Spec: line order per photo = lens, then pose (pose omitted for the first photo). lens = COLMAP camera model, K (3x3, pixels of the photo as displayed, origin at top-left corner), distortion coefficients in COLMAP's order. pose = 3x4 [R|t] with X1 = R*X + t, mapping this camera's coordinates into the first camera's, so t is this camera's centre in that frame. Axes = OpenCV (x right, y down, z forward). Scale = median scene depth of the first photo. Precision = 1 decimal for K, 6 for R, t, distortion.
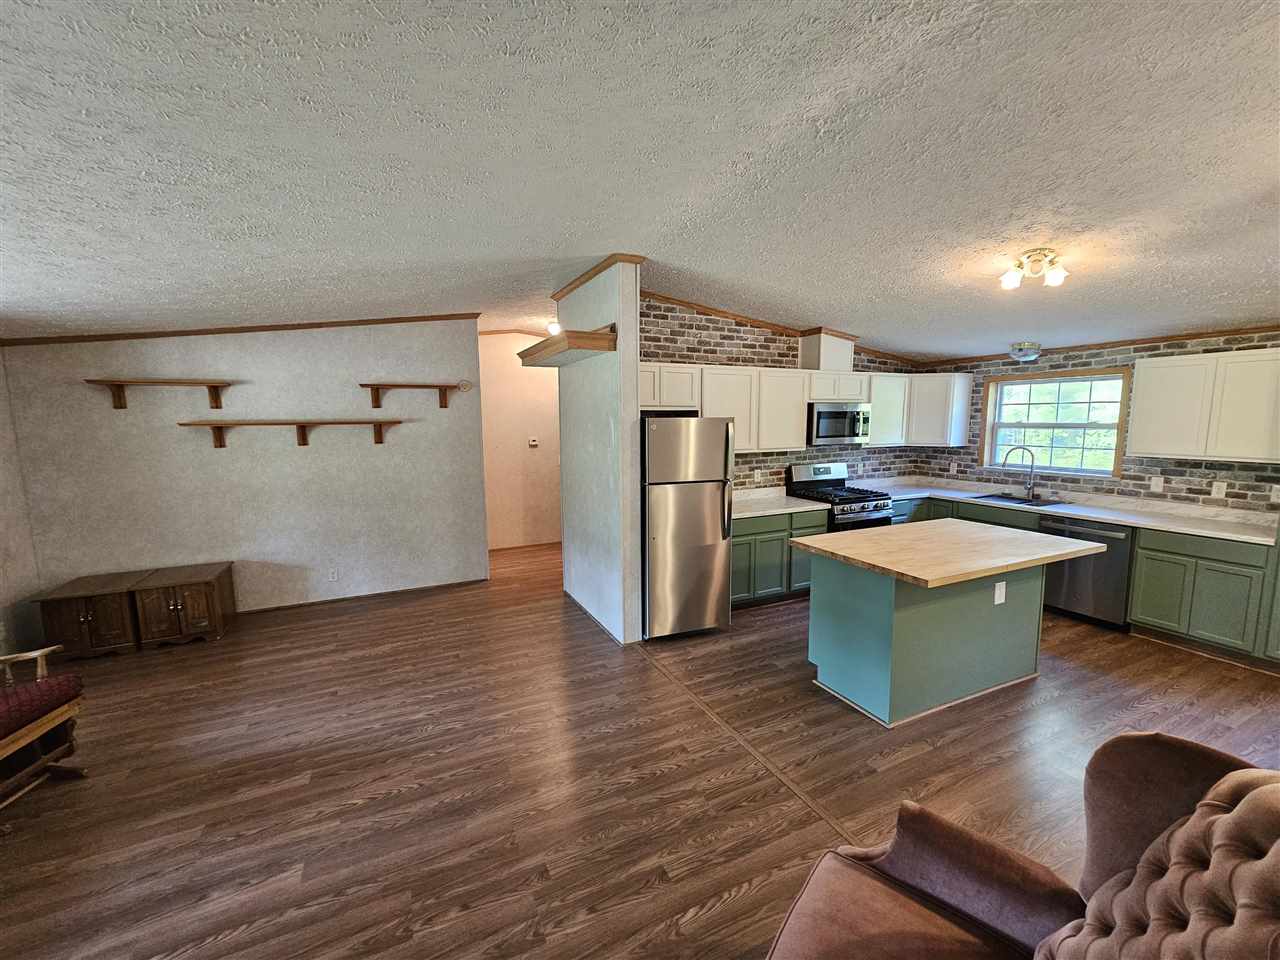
lens RADIAL K [[522.3, 0, 635.5], [0, 522.3, 480.2], [0, 0, 1]] dist [-0.001266, -0.000479]
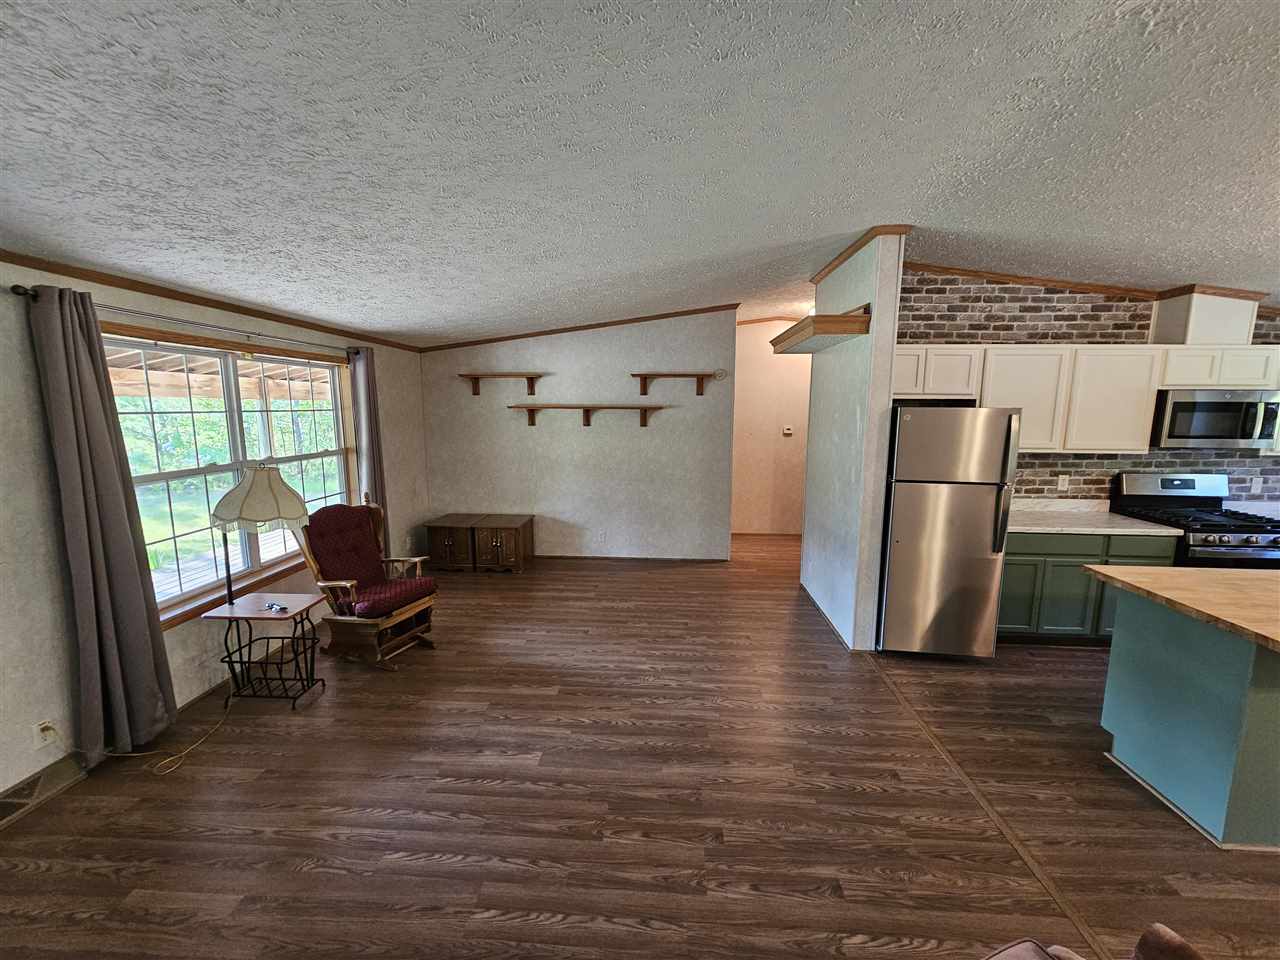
lens RADIAL K [[522.3, 0, 636.3], [0, 522.3, 480.5], [0, 0, 1]] dist [-0.001266, -0.000479]
pose [[0.872962, 0.080921, -0.481030, 0.057042], [-0.069818, 0.996718, 0.040970, 0.000807], [0.482766, -0.002181, 0.875746, -0.003018]]
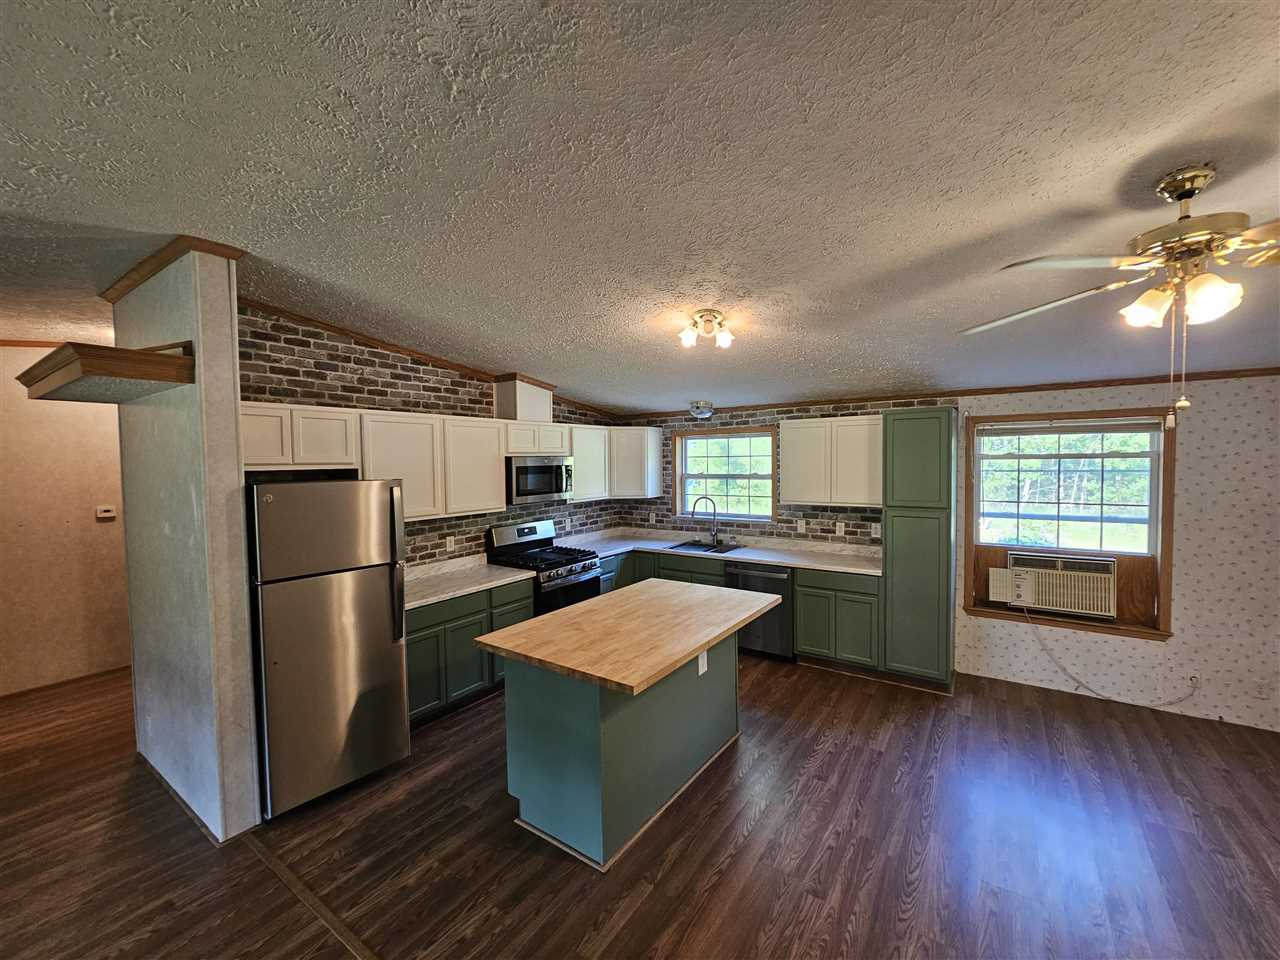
lens RADIAL K [[522.3, 0, 636.8], [0, 522.3, 480.1], [0, 0, 1]] dist [-0.001266, -0.000479]
pose [[0.868734, -0.024790, 0.494657, 0.096588], [0.066615, 0.995520, -0.067102, -0.039529], [-0.490778, 0.091245, 0.866494, 0.149290]]
